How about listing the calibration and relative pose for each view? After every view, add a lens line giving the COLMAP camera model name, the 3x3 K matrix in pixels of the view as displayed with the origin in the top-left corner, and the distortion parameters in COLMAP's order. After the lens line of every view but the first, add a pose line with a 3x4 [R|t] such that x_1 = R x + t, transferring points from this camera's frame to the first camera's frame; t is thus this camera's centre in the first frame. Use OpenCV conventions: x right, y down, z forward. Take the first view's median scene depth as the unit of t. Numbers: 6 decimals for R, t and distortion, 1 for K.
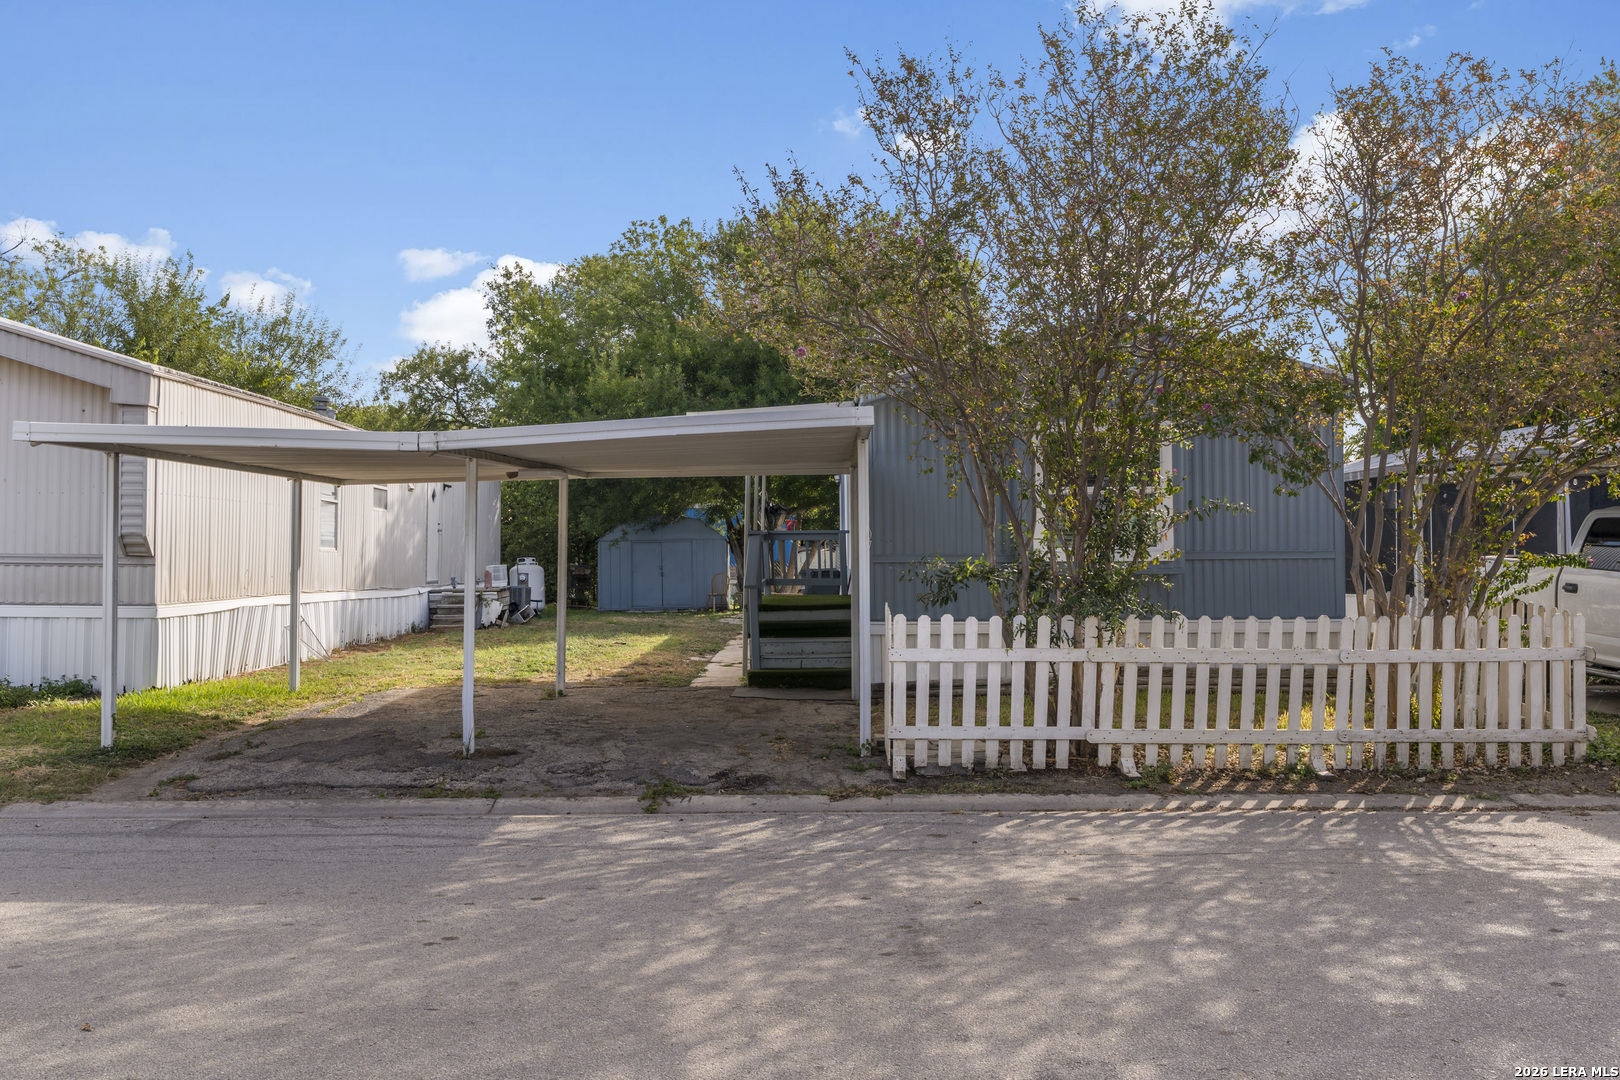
lens RADIAL K [[1392.4, 0, 810.0], [0, 1392.4, 546.8], [0, 0, 1]] dist [0.009380, 0.006100]
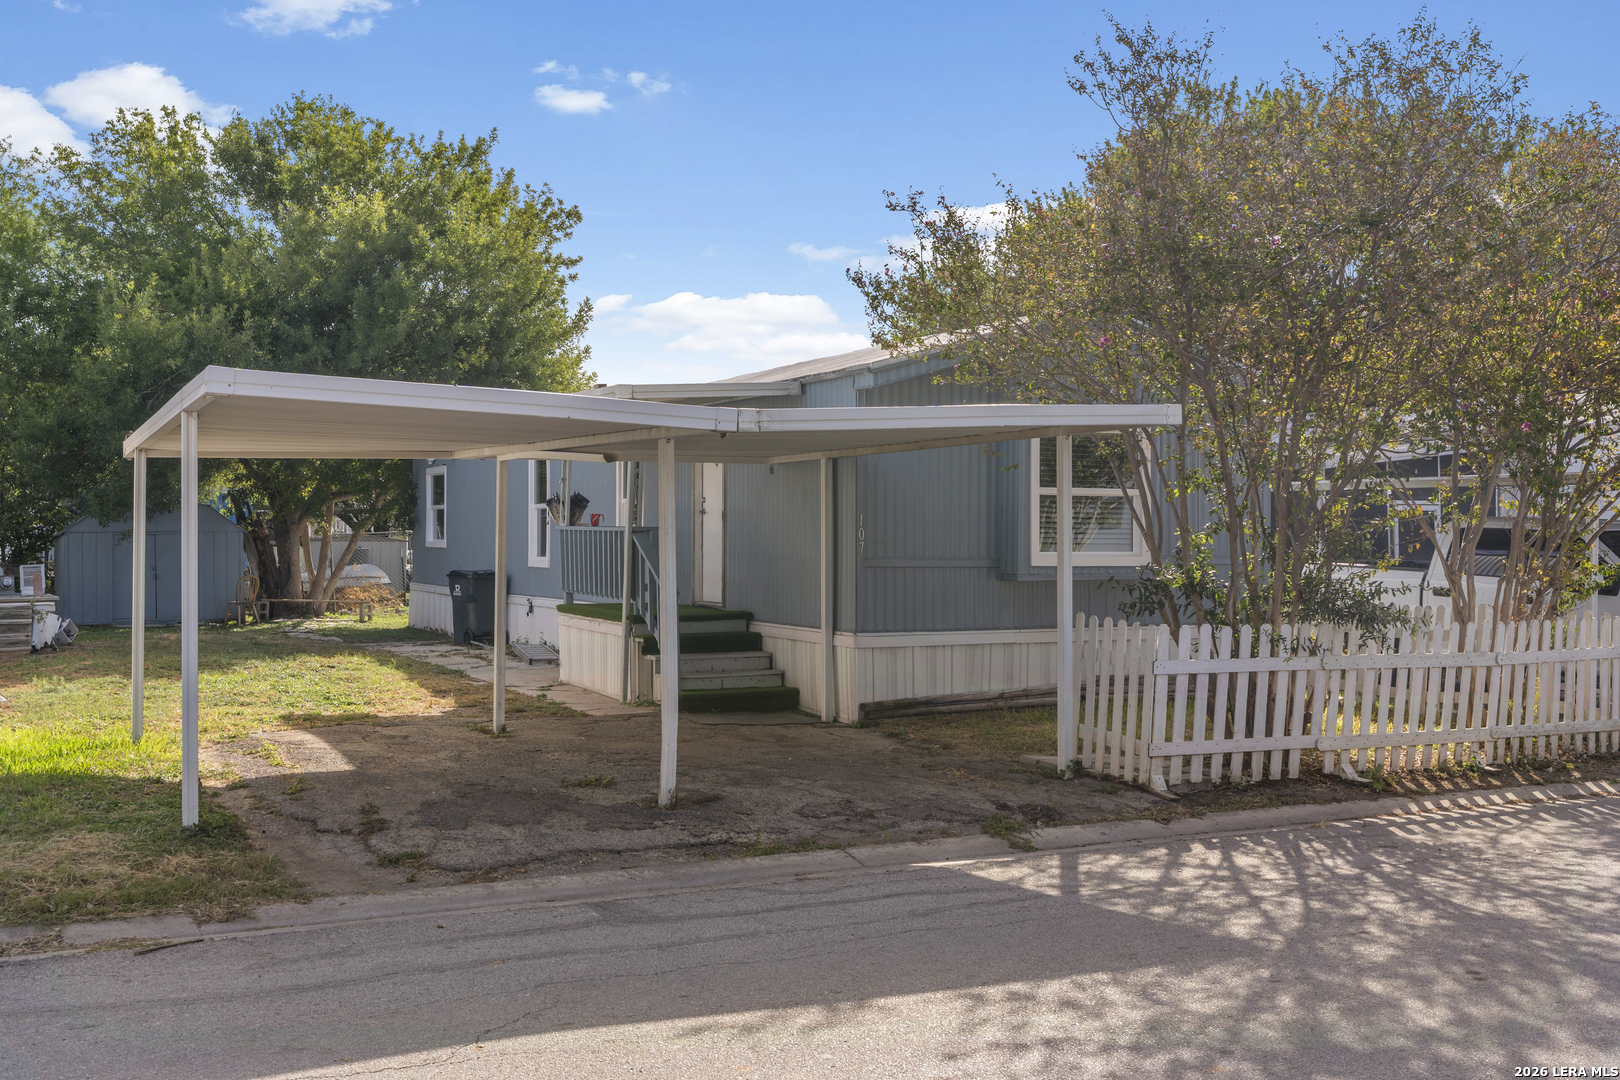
lens RADIAL K [[1647.5, 0, 809.8], [0, 1647.5, 539.7], [0, 0, 1]] dist [0.001757, 0.000000]
pose [[0.887974, 0.010788, 0.459767, -0.662832], [-0.010063, 0.999941, -0.004026, -0.001938], [-0.459783, -0.001051, 0.888031, 0.118418]]
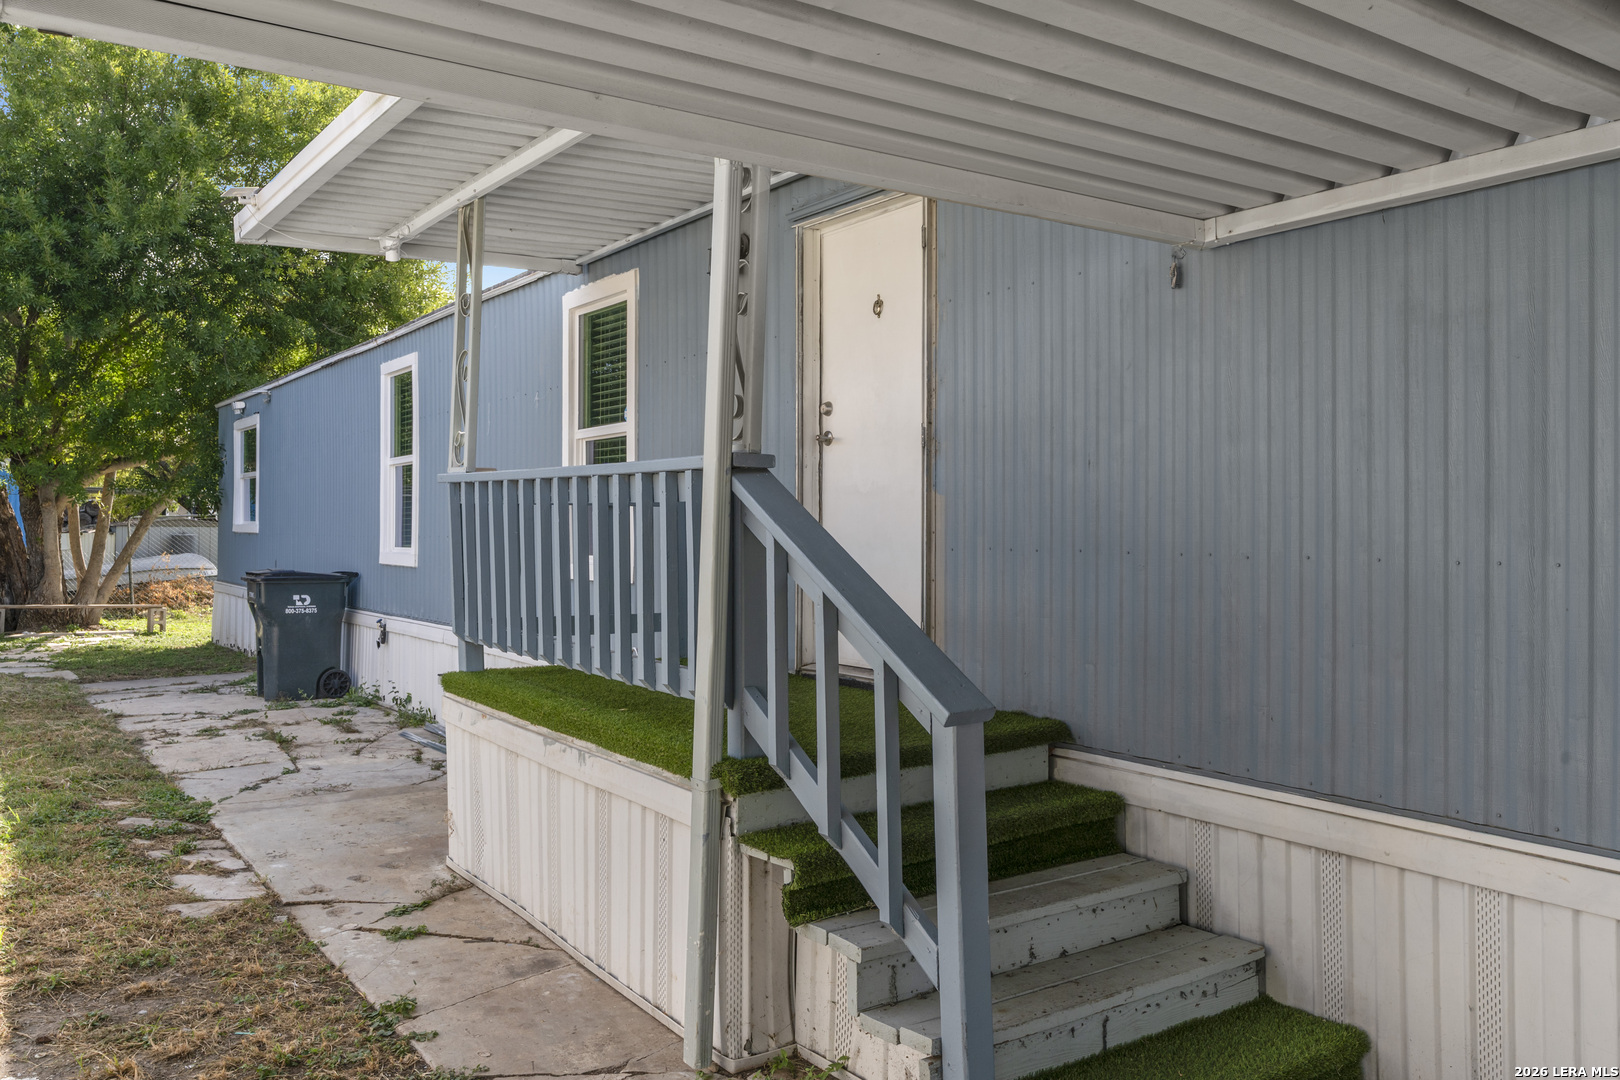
lens RADIAL K [[1271.1, 0, 810.5], [0, 1271.1, 535.3], [0, 0, 1]] dist [0.013287, 0.001587]
pose [[0.809714, 0.007723, 0.586774, -0.267200], [-0.009279, 0.999957, -0.000357, 0.004224], [-0.586752, -0.005156, 0.809751, 1.330003]]
